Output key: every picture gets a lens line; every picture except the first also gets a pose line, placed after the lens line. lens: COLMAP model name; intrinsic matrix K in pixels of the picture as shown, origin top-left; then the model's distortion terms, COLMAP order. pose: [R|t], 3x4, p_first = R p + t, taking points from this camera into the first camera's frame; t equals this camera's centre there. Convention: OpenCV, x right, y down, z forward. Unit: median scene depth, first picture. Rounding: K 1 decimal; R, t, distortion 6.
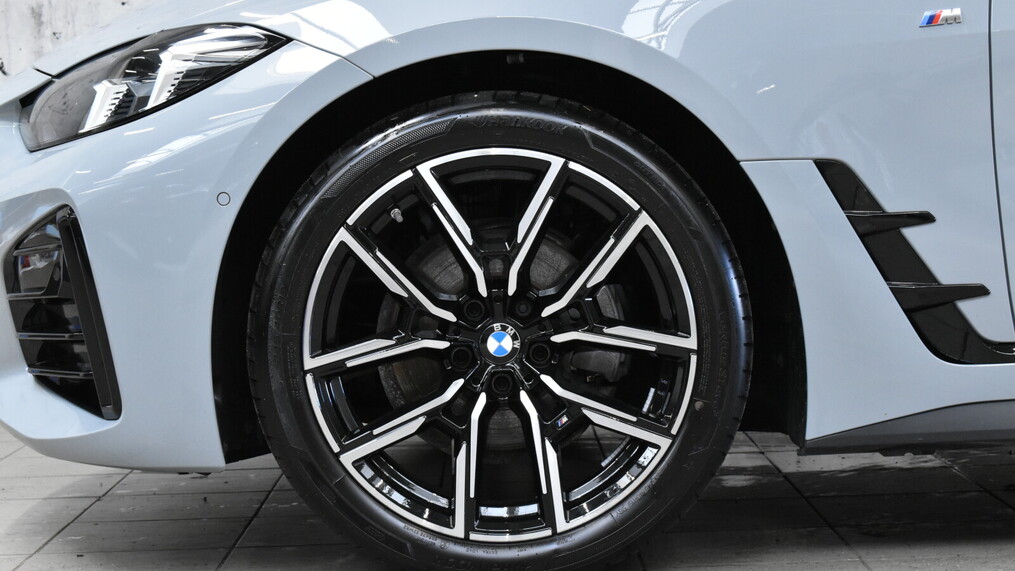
lens RADIAL K [[2385.6, 0, 509.2], [0, 2385.6, 287.5], [0, 0, 1]] dist [-0.002339, 0.000000]
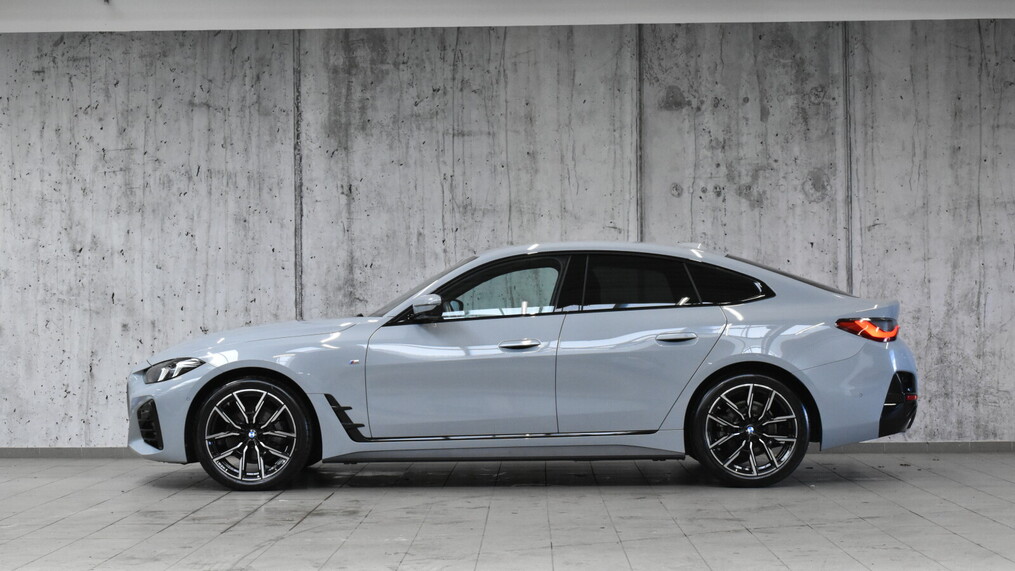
lens RADIAL K [[1889.6, 0, 506.7], [0, 1889.6, 282.6], [0, 0, 1]] dist [0.011907, 0.000000]
pose [[0.999400, 0.027879, -0.020535, 0.521318], [-0.029294, 0.996962, -0.072175, -0.017094], [0.018461, 0.072733, 0.997181, -2.422970]]
